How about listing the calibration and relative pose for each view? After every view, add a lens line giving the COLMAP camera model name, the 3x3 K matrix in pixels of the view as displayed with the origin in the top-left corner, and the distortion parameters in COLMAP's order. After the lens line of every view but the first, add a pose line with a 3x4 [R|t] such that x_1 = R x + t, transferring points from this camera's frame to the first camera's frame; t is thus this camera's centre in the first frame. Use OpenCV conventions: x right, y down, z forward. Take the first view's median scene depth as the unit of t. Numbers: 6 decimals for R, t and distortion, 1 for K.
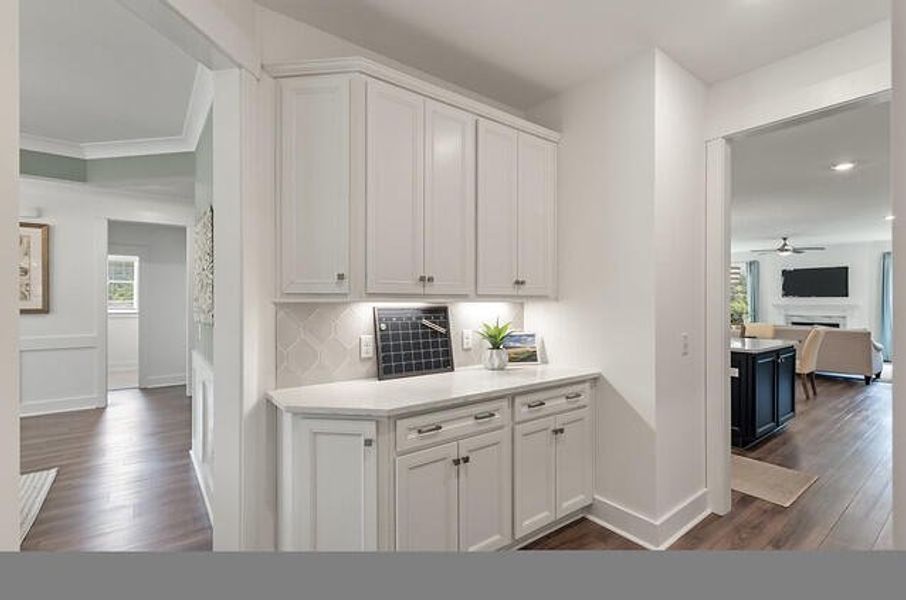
lens RADIAL K [[428.1, 0, 437.6], [0, 428.1, 304.2], [0, 0, 1]] dist [0.007199, -0.000244]
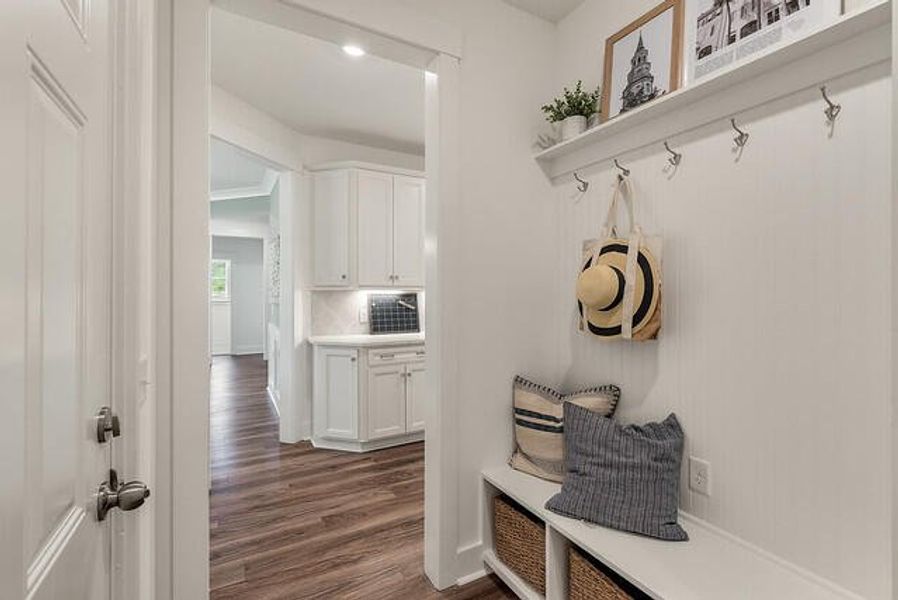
lens RADIAL K [[414.1, 0, 455.0], [0, 414.1, 298.4], [0, 0, 1]] dist [0.004716, -0.001138]
pose [[0.995791, 0.001245, -0.091642, 0.332082], [-0.000922, 0.999993, 0.003568, 0.020011], [0.091646, -0.003468, 0.995786, -0.599340]]
